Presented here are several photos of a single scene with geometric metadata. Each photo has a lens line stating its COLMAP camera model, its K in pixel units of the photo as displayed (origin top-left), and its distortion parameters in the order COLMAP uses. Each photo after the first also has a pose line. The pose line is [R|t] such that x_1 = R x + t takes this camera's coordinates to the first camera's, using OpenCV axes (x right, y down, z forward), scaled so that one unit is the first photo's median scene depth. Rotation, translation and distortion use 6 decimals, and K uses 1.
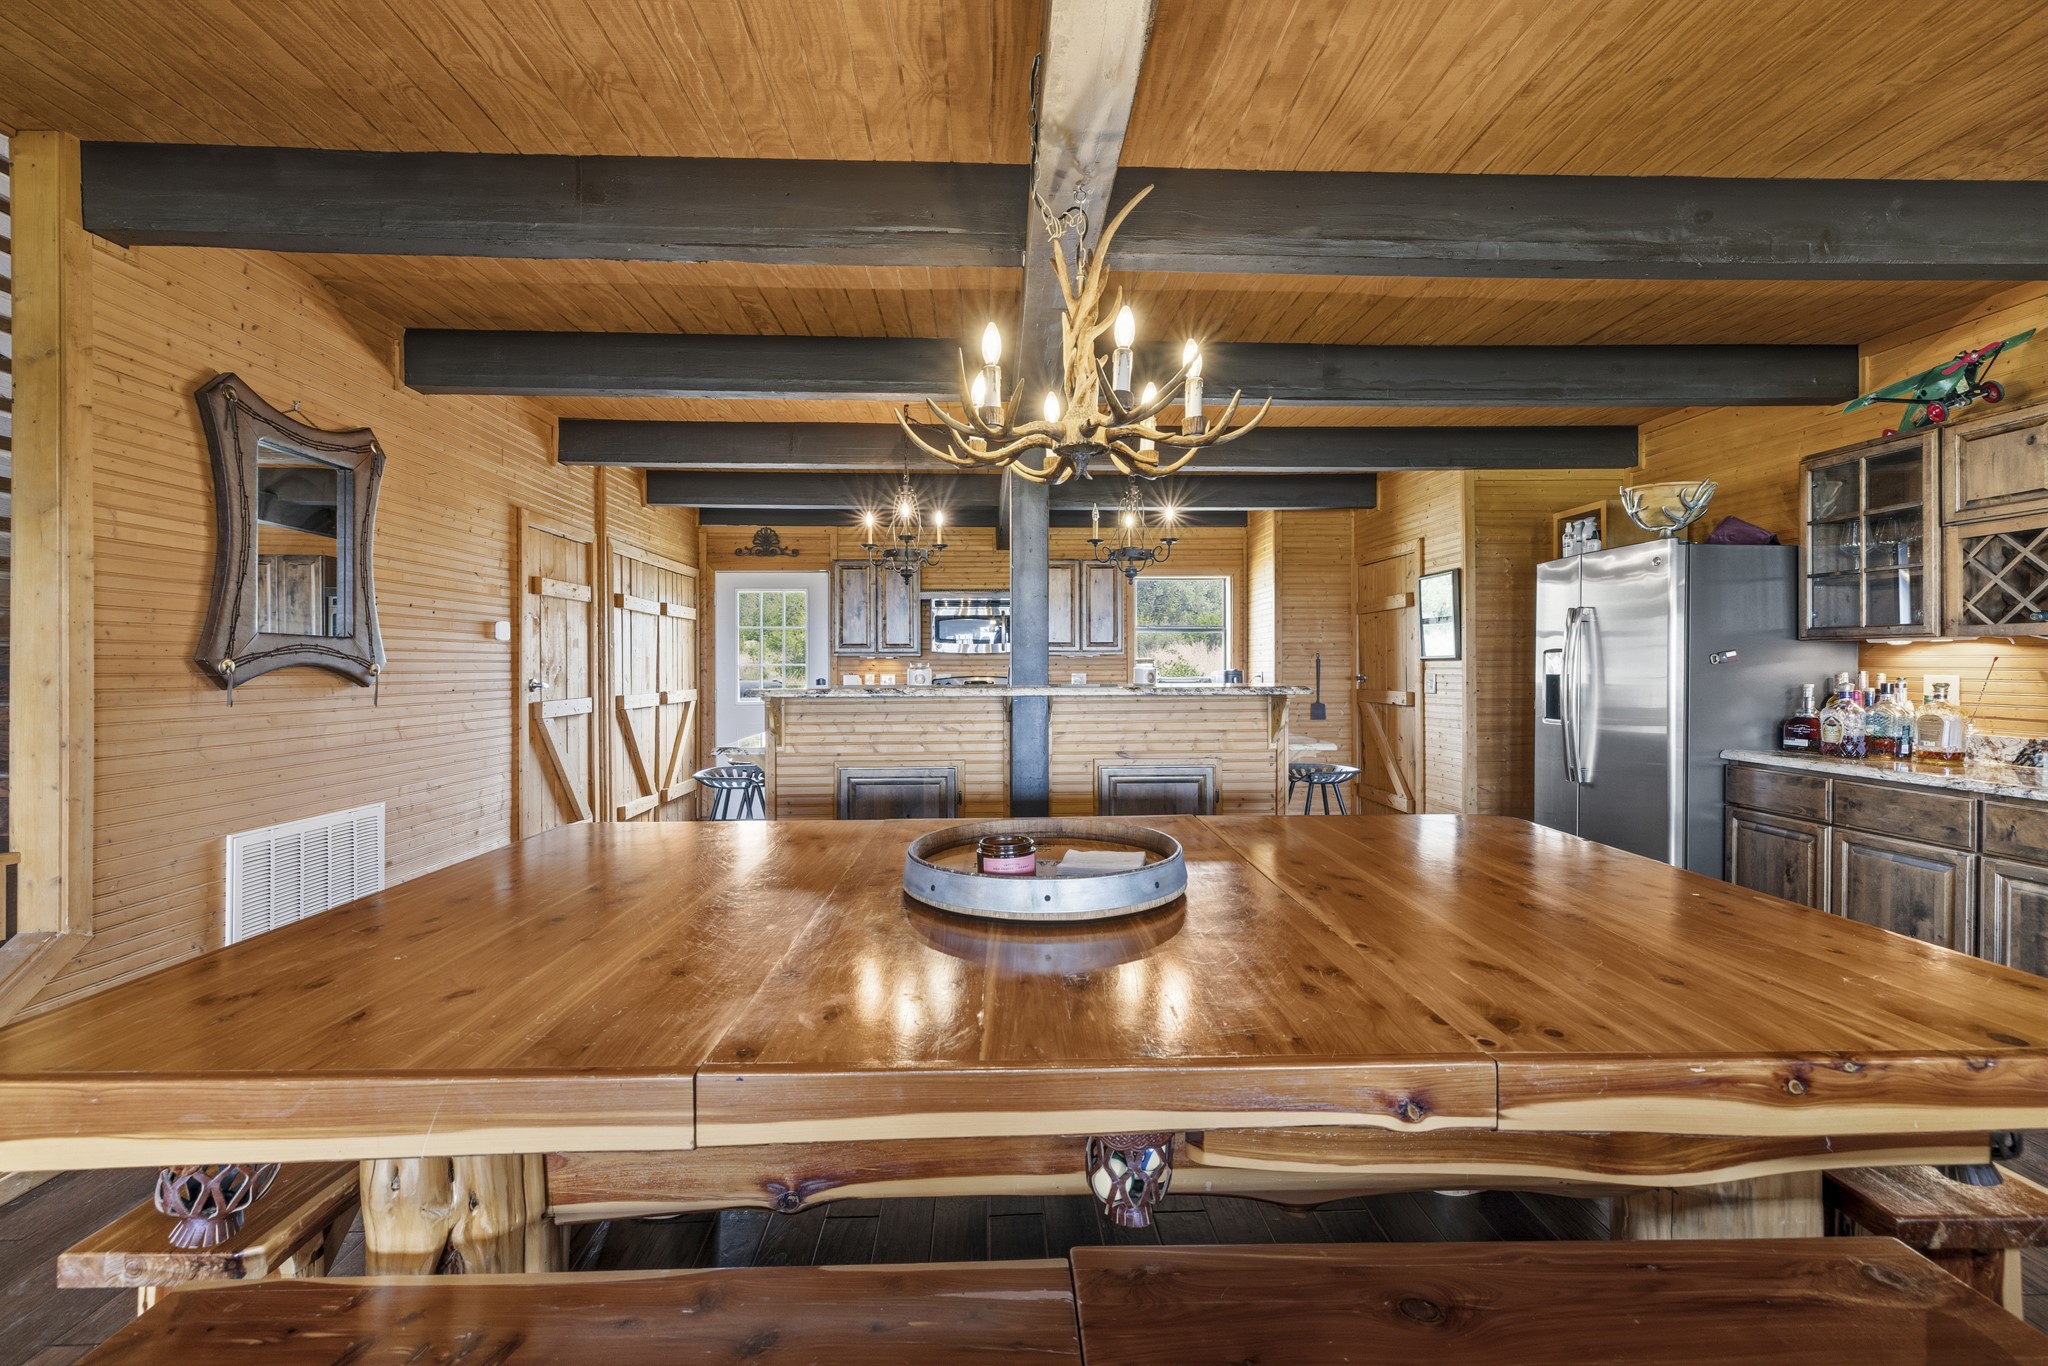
lens RADIAL K [[865.8, 0, 1016.3], [0, 865.8, 674.7], [0, 0, 1]] dist [0.001683, 0.000127]
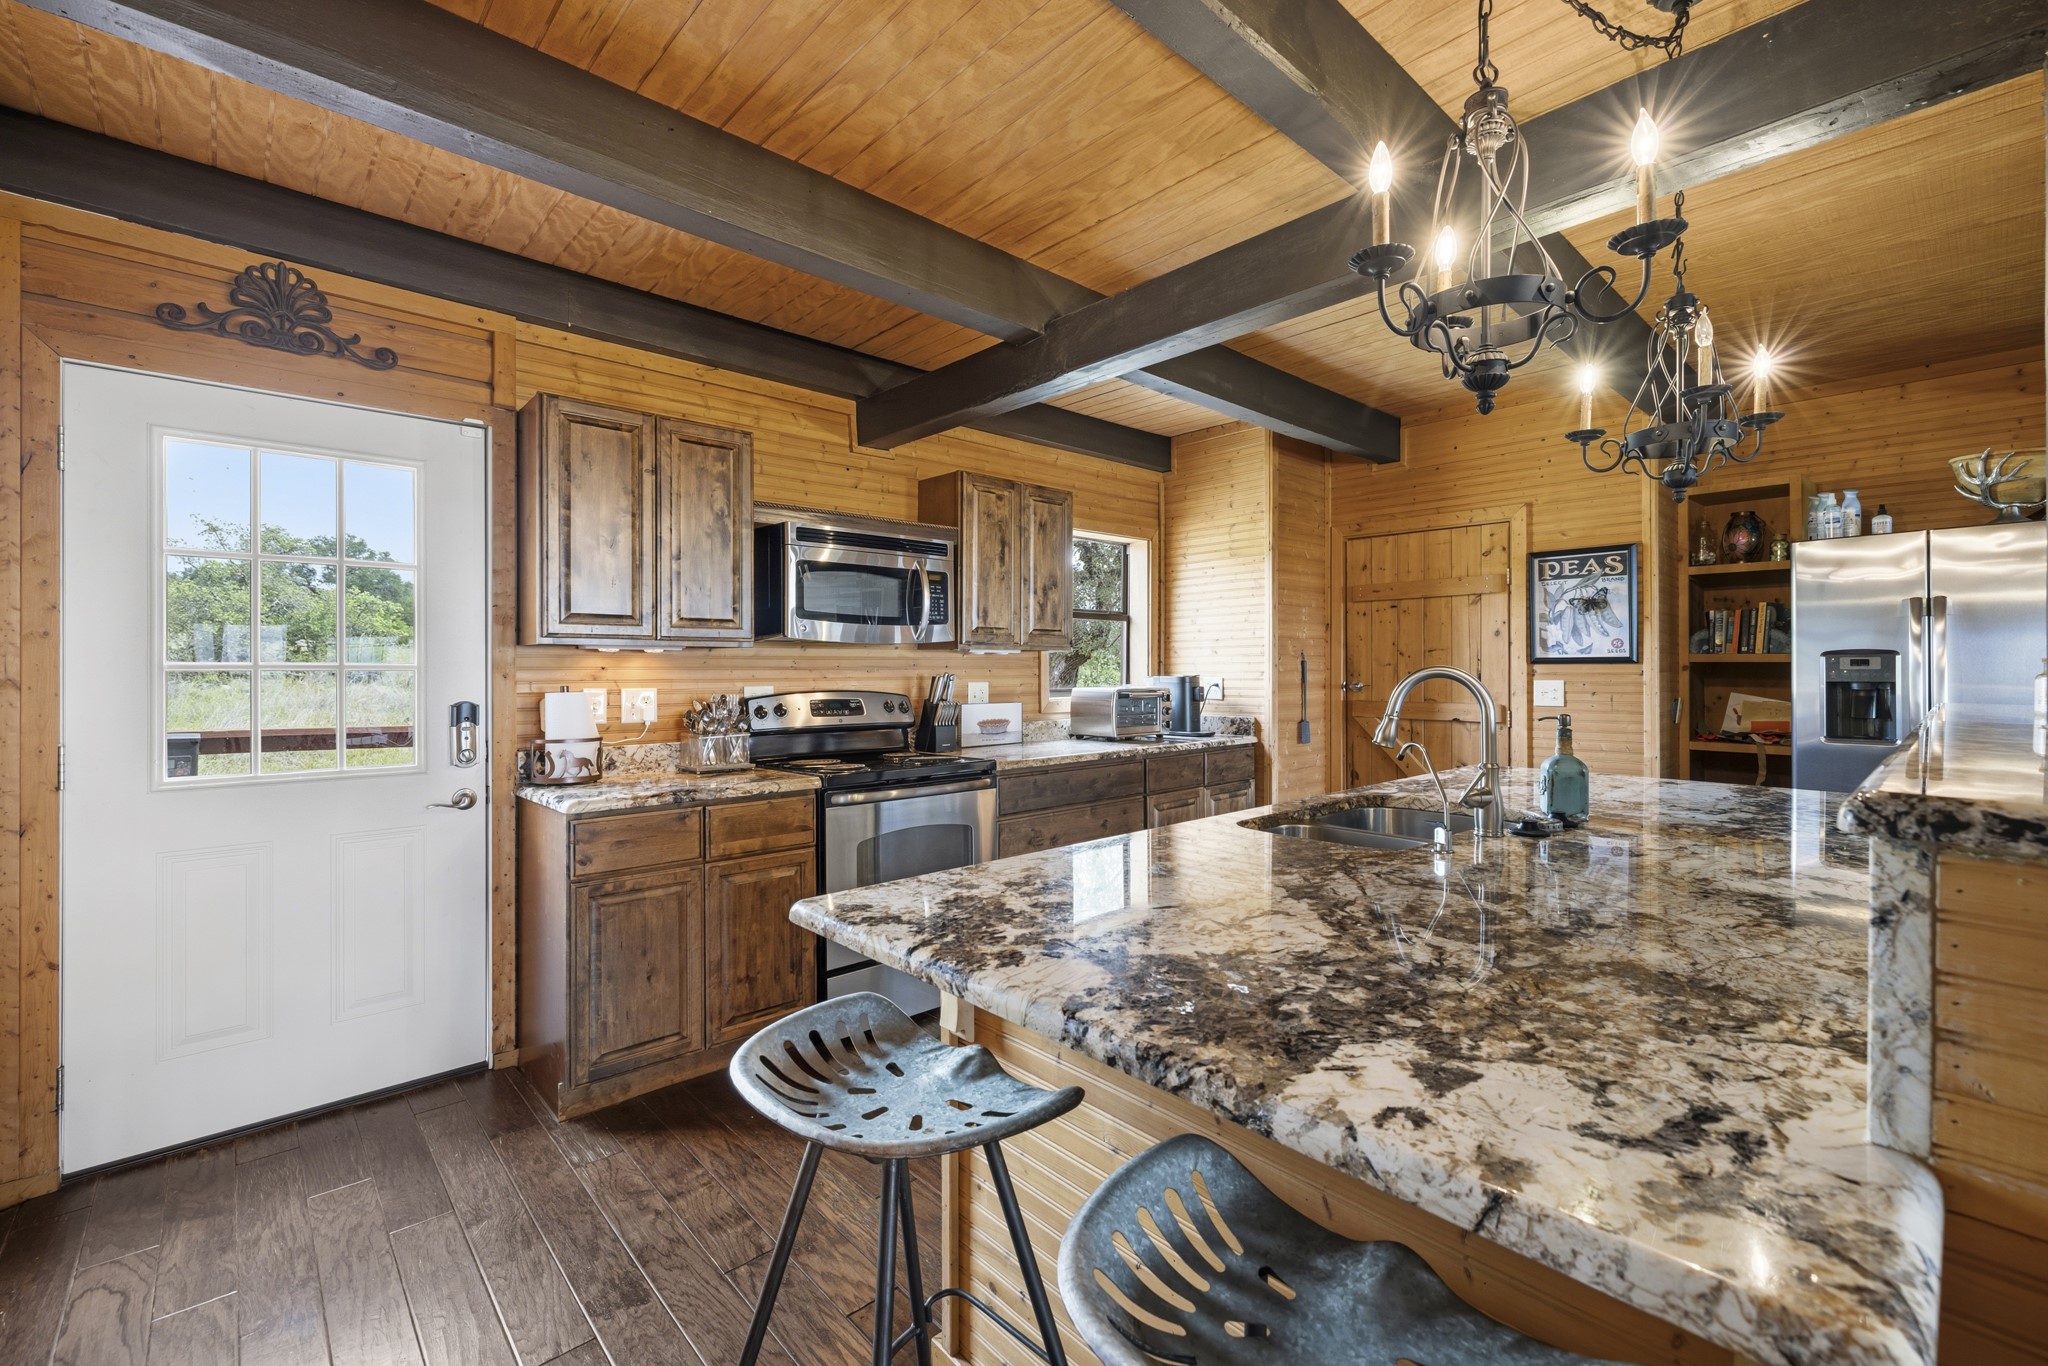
lens RADIAL K [[865.8, 0, 1016.3], [0, 865.8, 674.7], [0, 0, 1]] dist [0.001683, 0.000127]
pose [[0.760835, -0.002925, 0.648939, -0.533531], [0.004773, 0.999988, -0.001090, -0.010915], [-0.648928, 0.003927, 0.760840, 1.012943]]
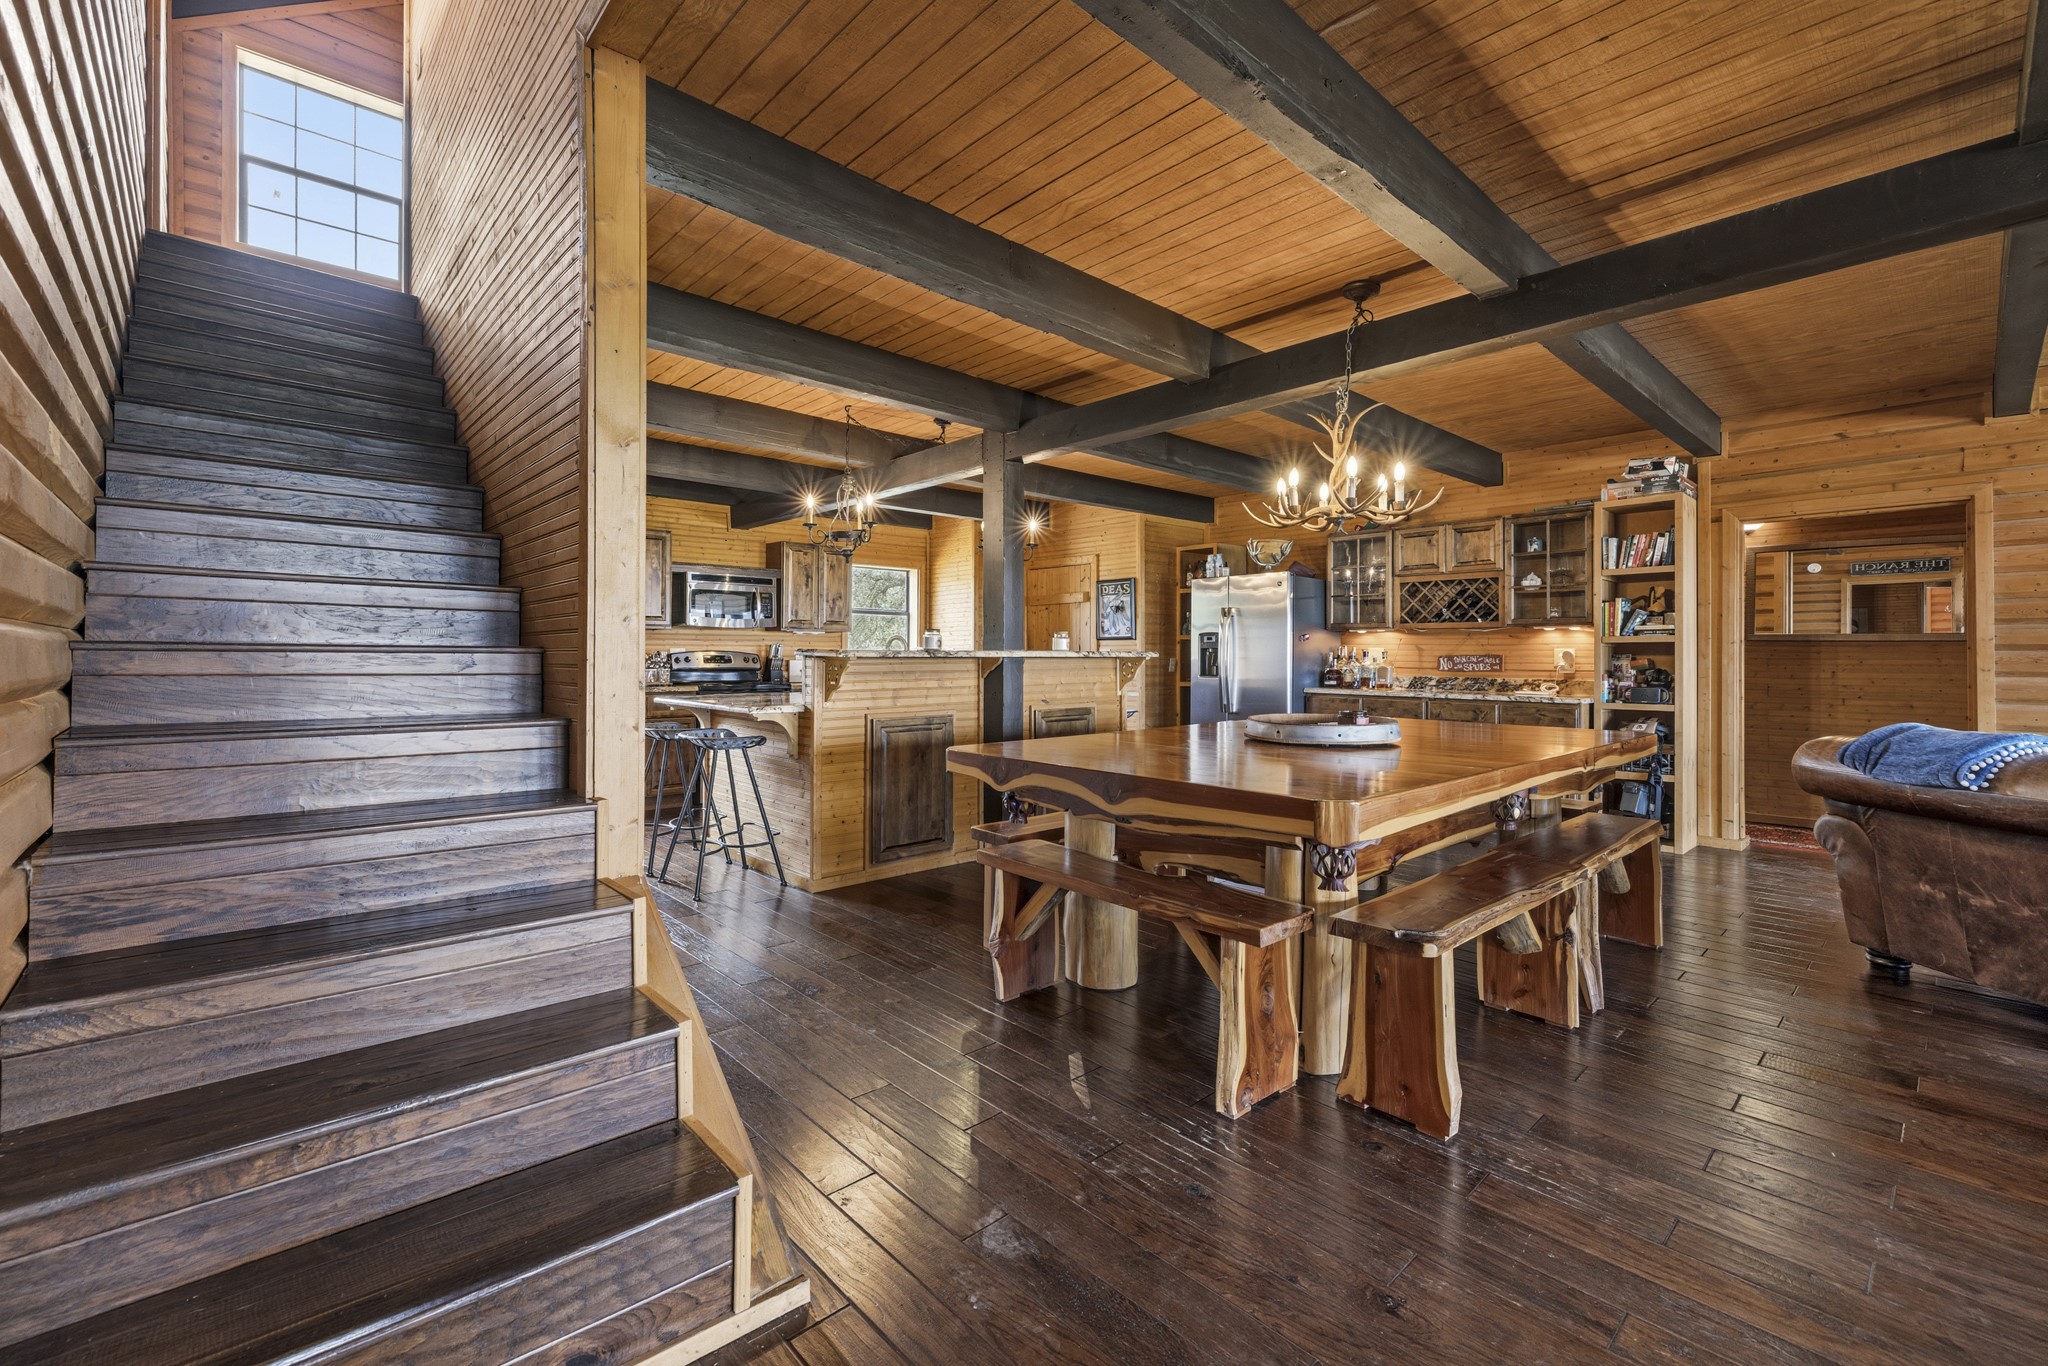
lens RADIAL K [[873.2, 0, 1018.5], [0, 873.2, 661.6], [0, 0, 1]] dist [-0.000216, -0.000113]
pose [[0.760195, 0.000779, 0.649695, -0.812419], [0.001200, 0.999996, -0.002604, 0.033233], [-0.649694, 0.002759, 0.760191, -0.019583]]
